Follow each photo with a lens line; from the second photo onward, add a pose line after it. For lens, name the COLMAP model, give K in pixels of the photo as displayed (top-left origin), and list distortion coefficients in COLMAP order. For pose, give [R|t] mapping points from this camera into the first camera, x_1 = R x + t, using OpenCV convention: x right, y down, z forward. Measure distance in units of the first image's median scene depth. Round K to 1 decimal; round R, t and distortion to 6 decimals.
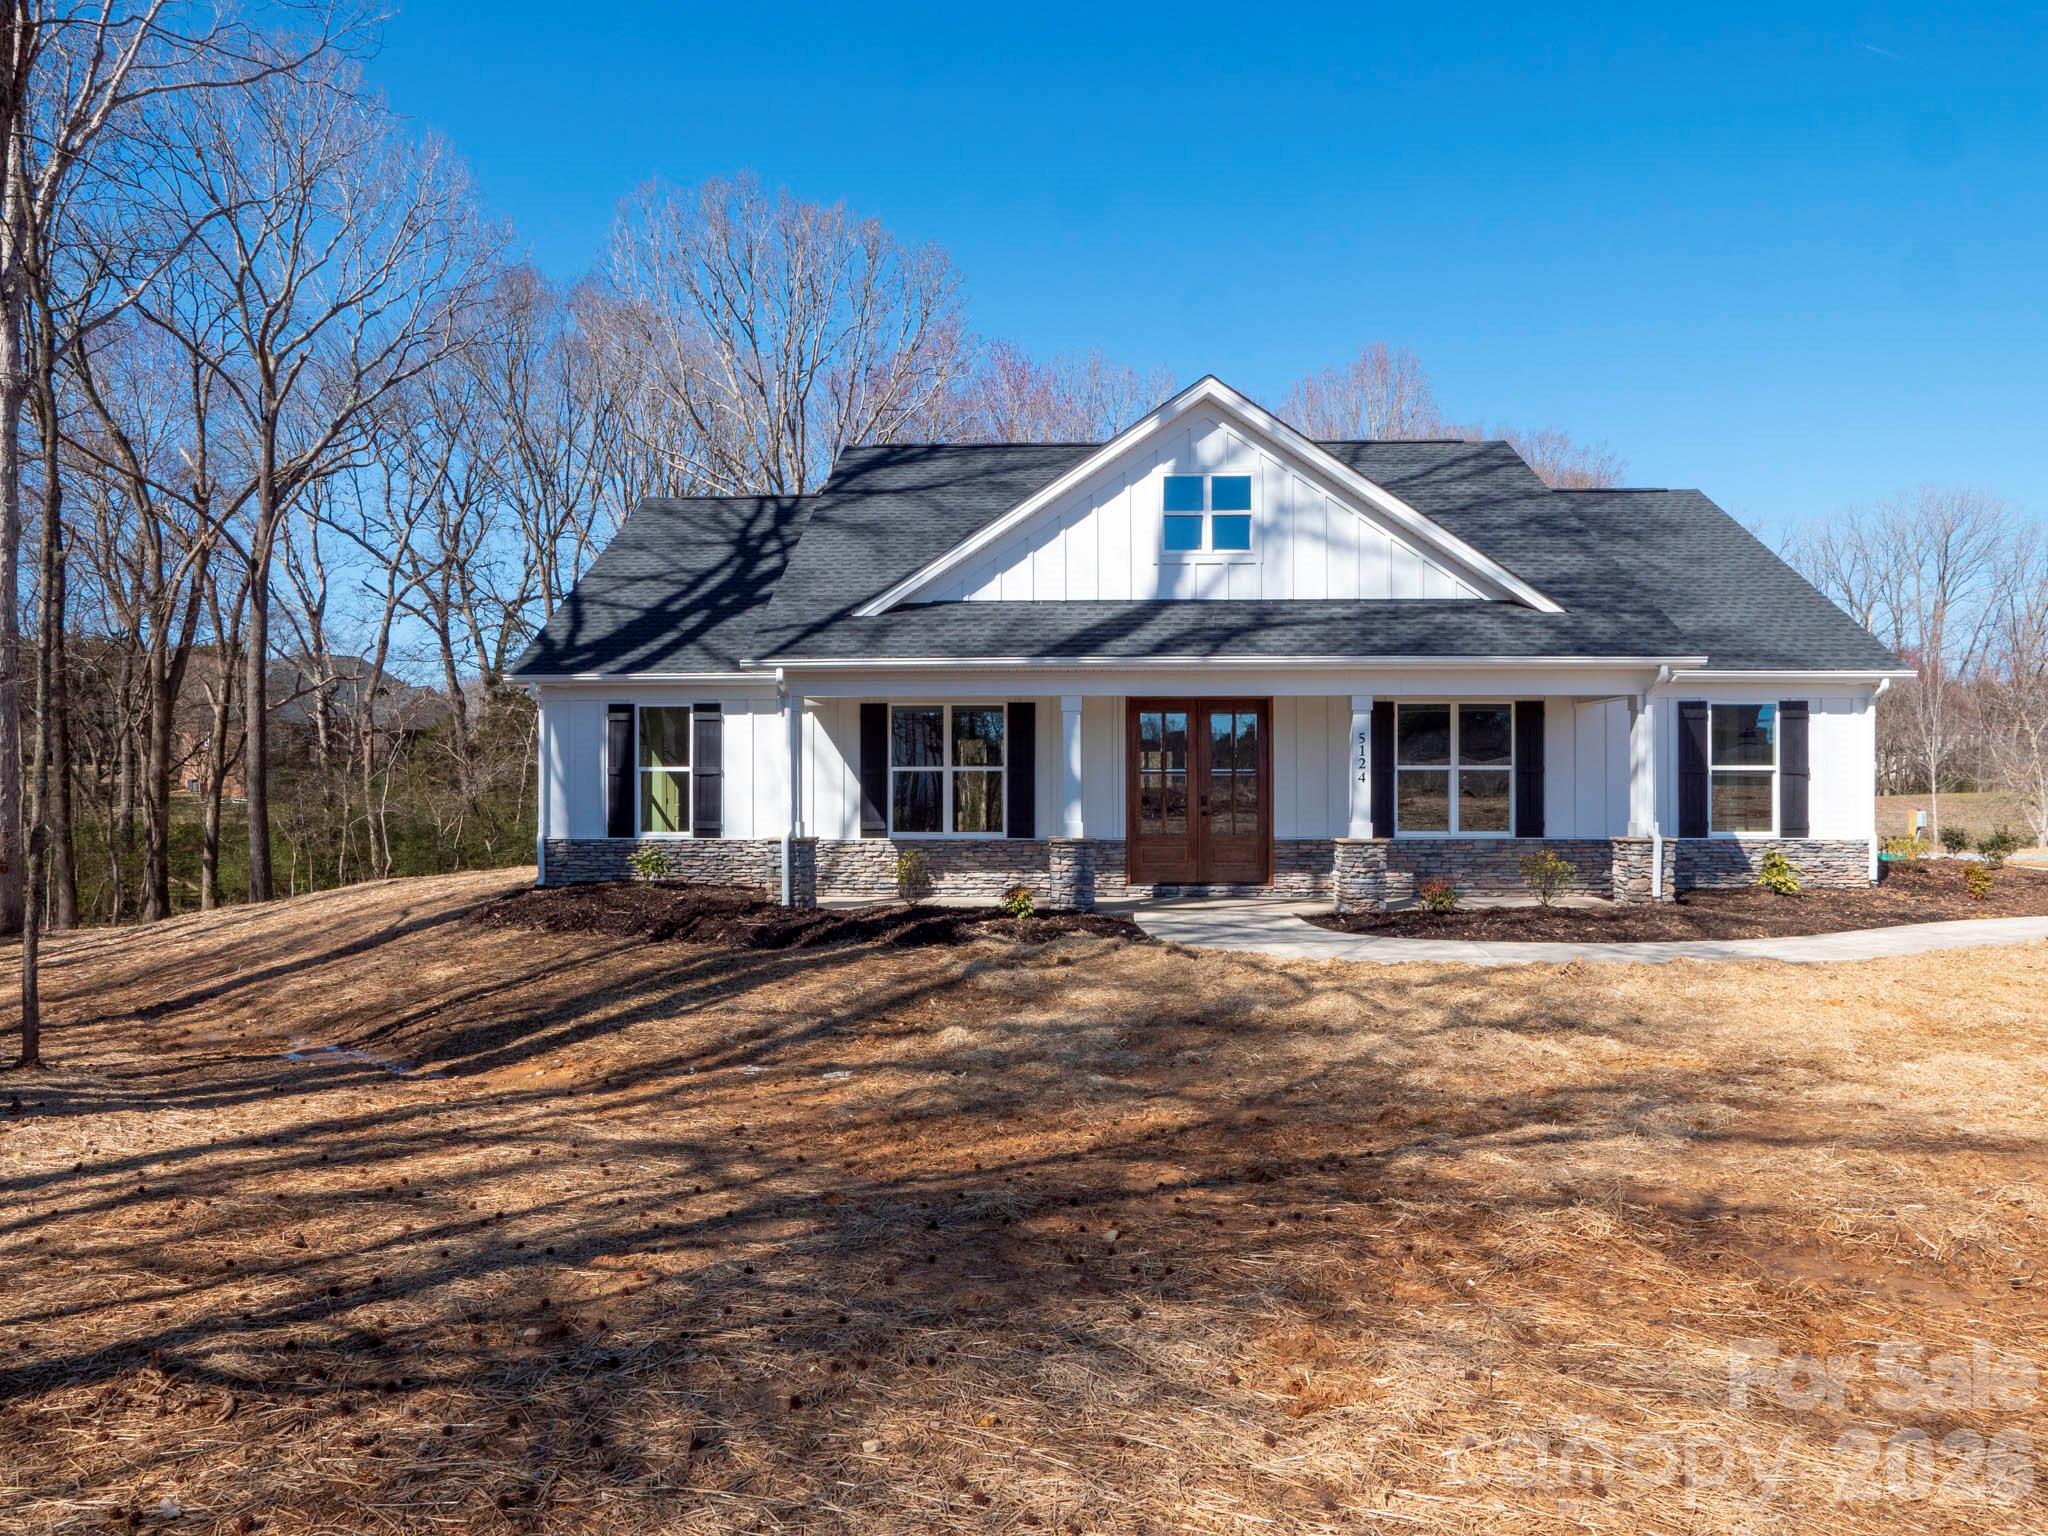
lens RADIAL K [[1185.7, 0, 983.3], [0, 1185.7, 783.1], [0, 0, 1]] dist [-0.020485, 0.005217]
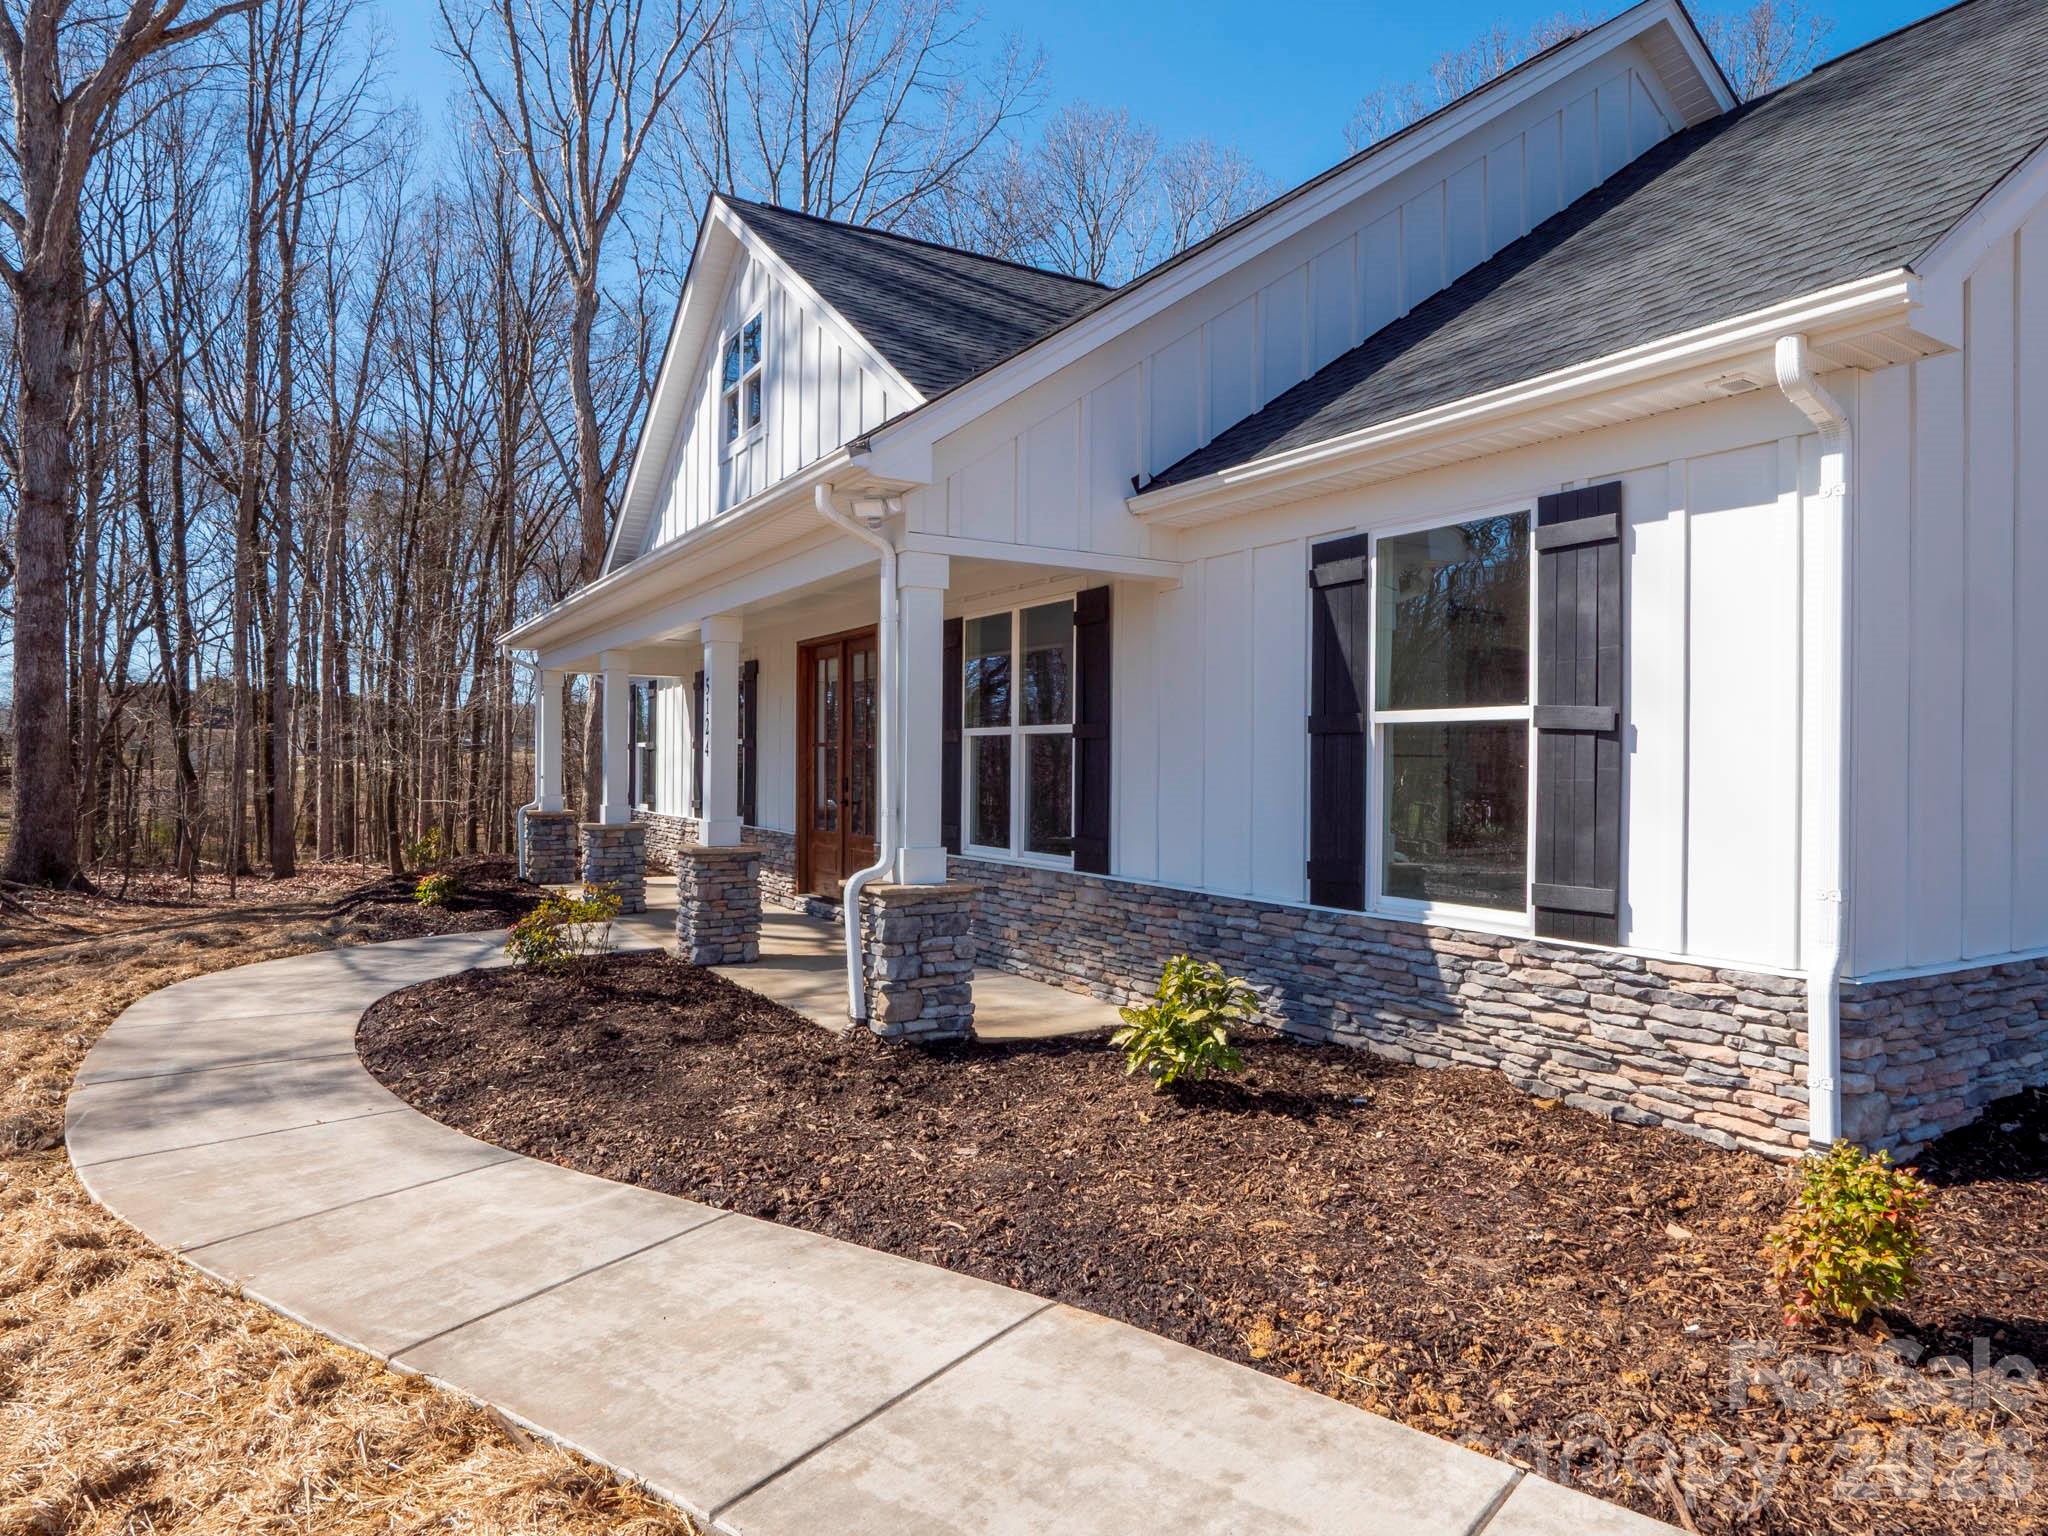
lens RADIAL K [[1262.5, 0, 1024.0], [0, 1262.5, 768.0], [0, 0, 1]] dist [-0.026225, 0.000619]
pose [[0.533253, 0.006802, -0.845928, 0.892501], [-0.003847, 0.999977, 0.005616, 0.000769], [0.845947, 0.000259, 0.533267, 0.710680]]
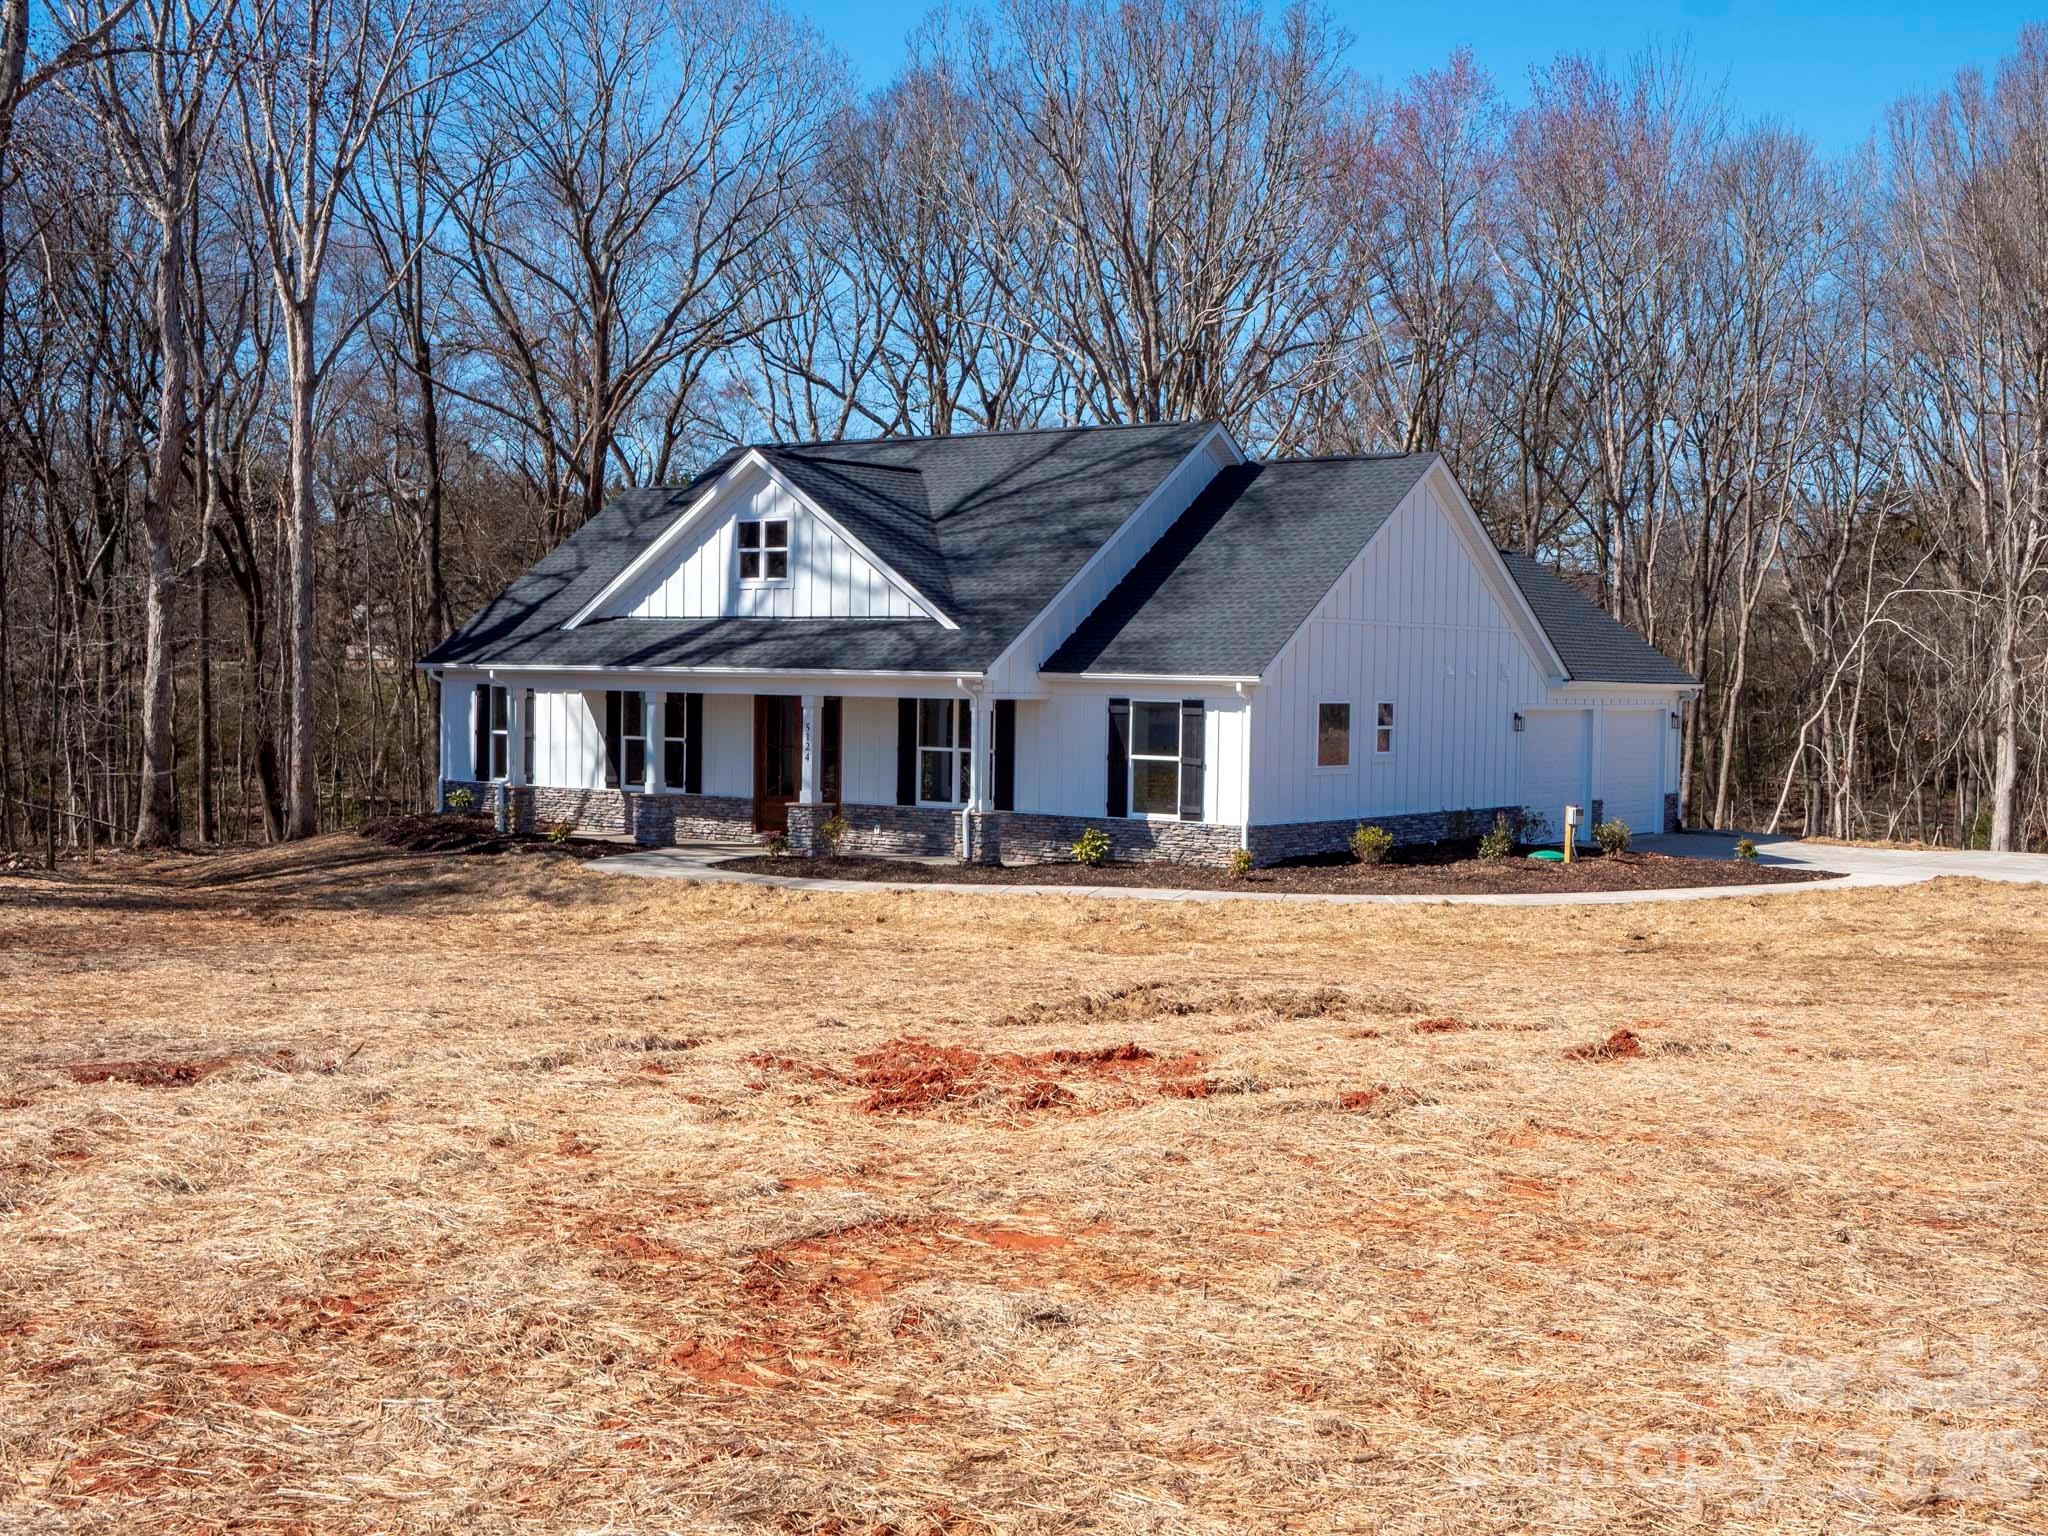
lens RADIAL K [[2504.8, 0, 1024.0], [0, 2504.8, 768.0], [0, 0, 1]] dist [0.008665, -0.040261]
pose [[0.821903, 0.035617, -0.568513, 1.935921], [-0.016681, 0.999120, 0.038478, -0.094966], [0.569383, -0.022142, 0.821774, -1.074579]]
